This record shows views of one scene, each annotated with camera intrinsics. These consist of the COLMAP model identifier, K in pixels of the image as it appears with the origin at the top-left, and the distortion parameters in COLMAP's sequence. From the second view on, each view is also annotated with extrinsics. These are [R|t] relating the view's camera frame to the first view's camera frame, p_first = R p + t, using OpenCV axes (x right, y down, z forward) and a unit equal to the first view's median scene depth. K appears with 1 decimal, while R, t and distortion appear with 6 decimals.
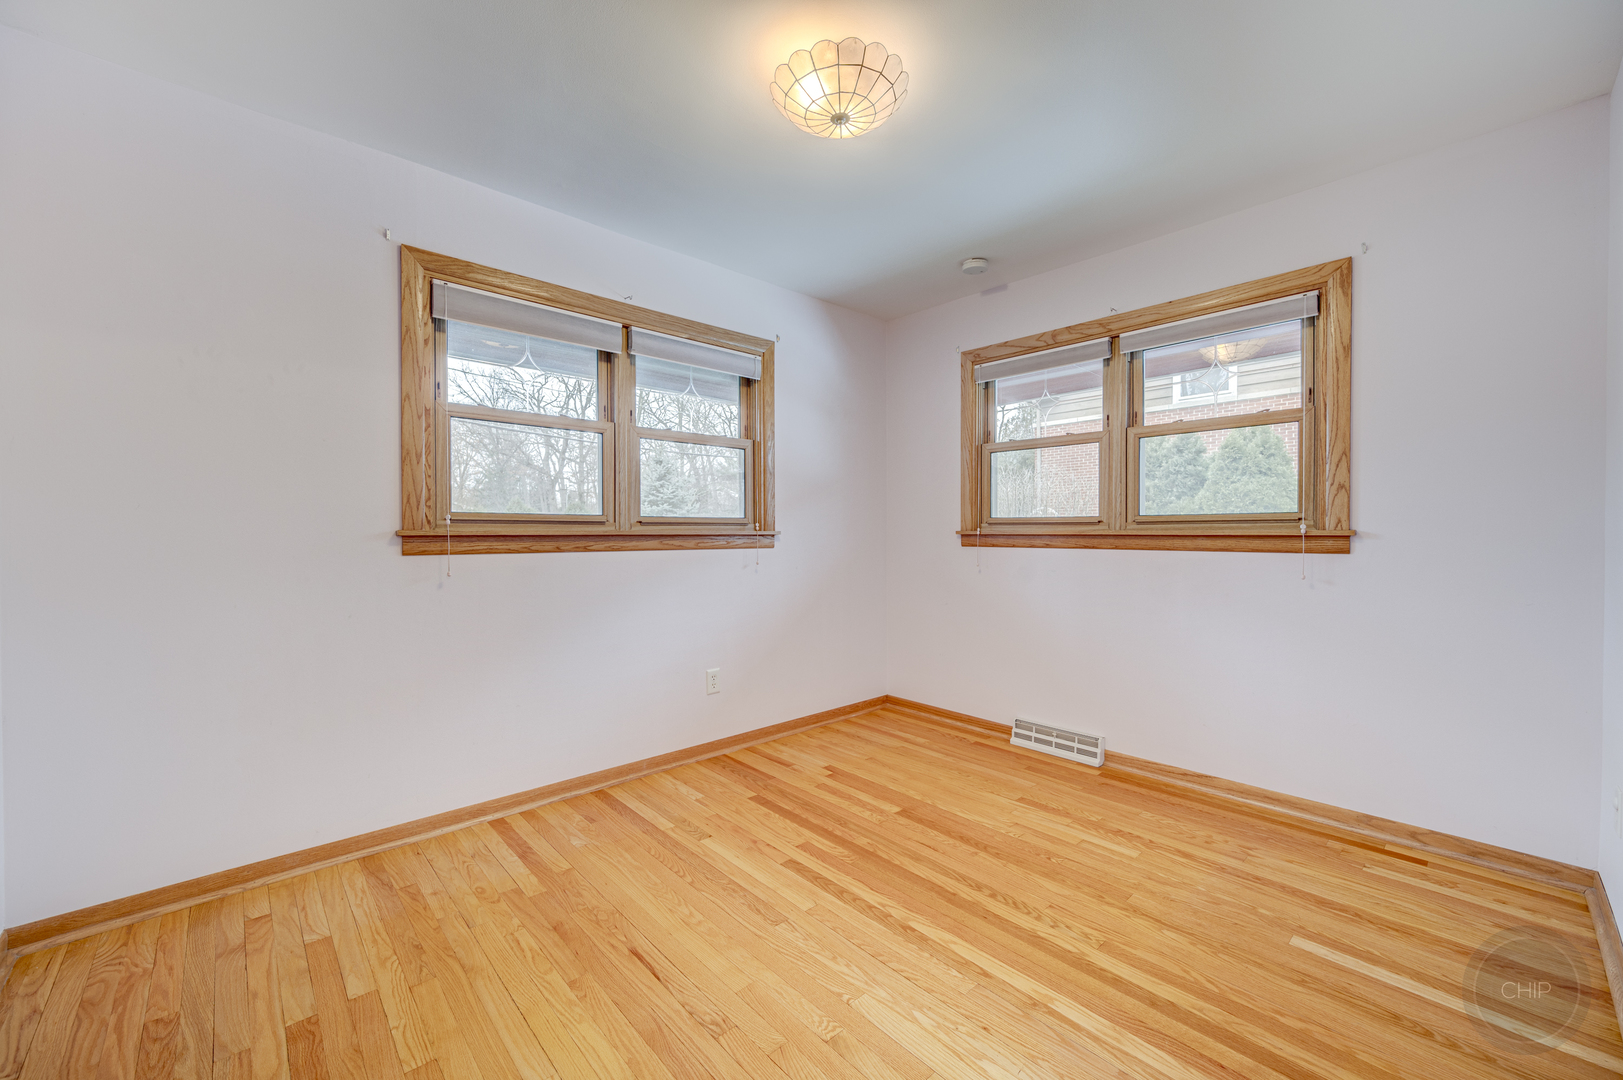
lens RADIAL K [[639.3, 0, 812.4], [0, 639.3, 538.9], [0, 0, 1]] dist [-0.000680, 0.000097]
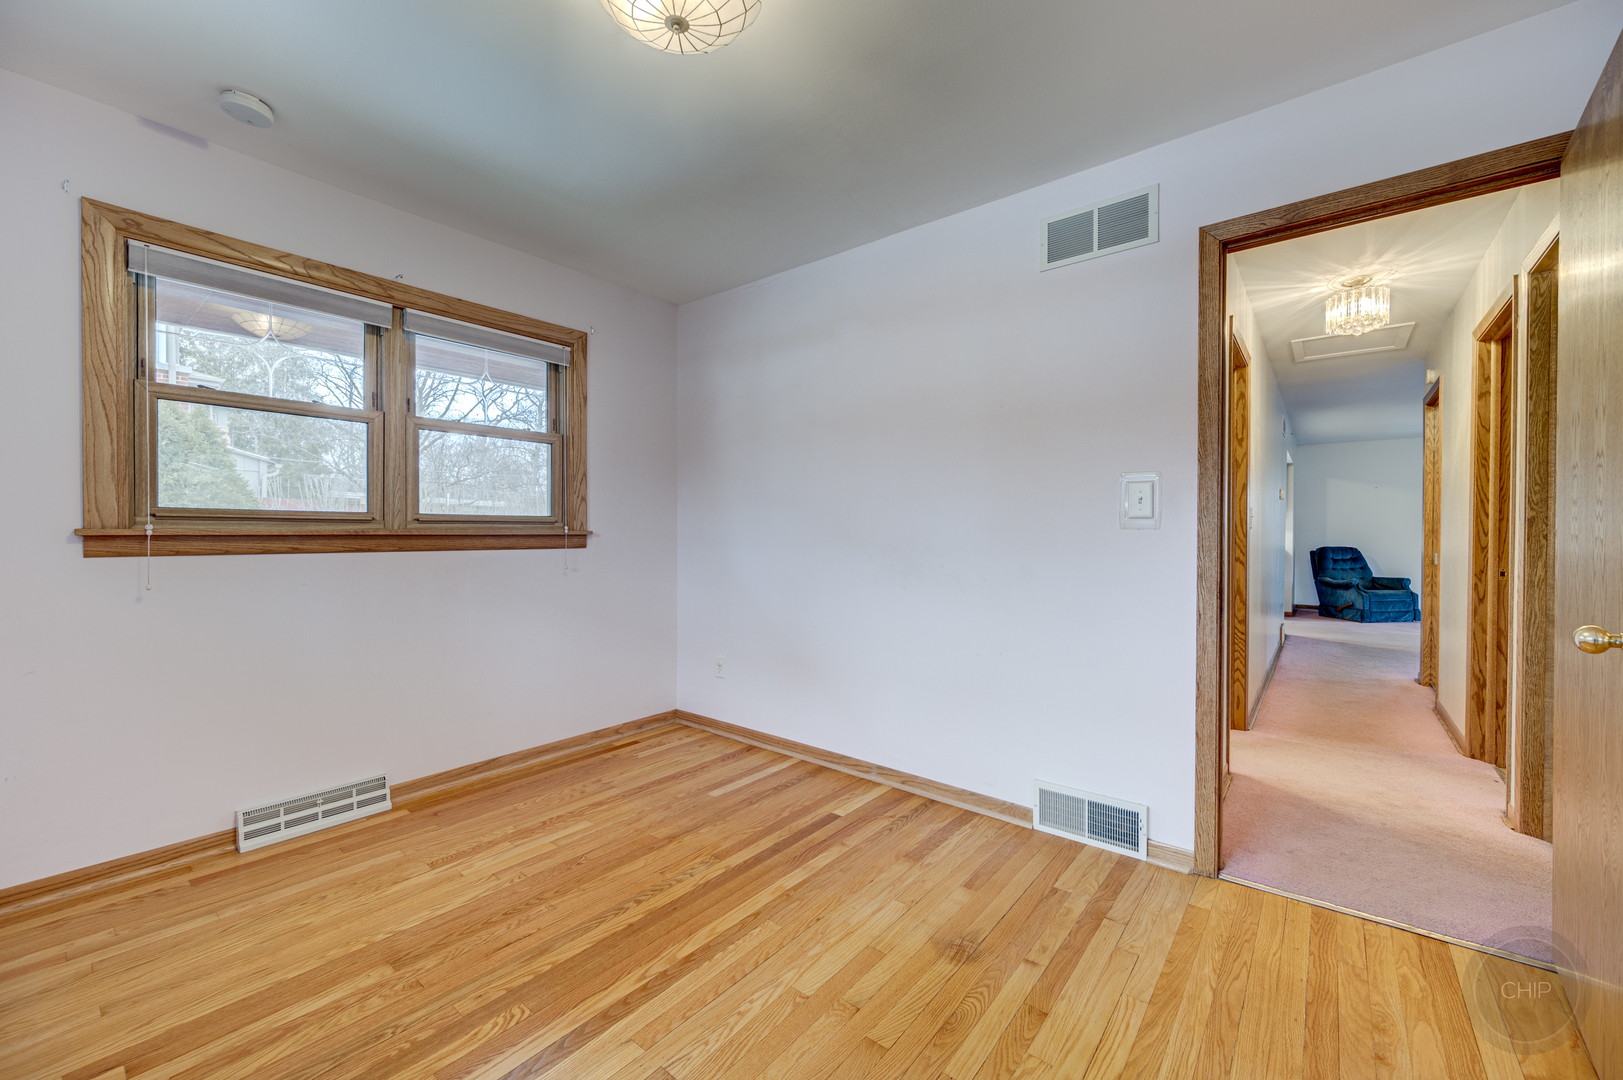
lens RADIAL K [[639.3, 0, 812.4], [0, 639.3, 538.9], [0, 0, 1]] dist [-0.000680, 0.000097]
pose [[-0.149734, -0.009792, 0.988678, -0.559212], [0.009290, 0.999893, 0.011310, -0.006590], [-0.988683, 0.010879, -0.149627, 0.676030]]
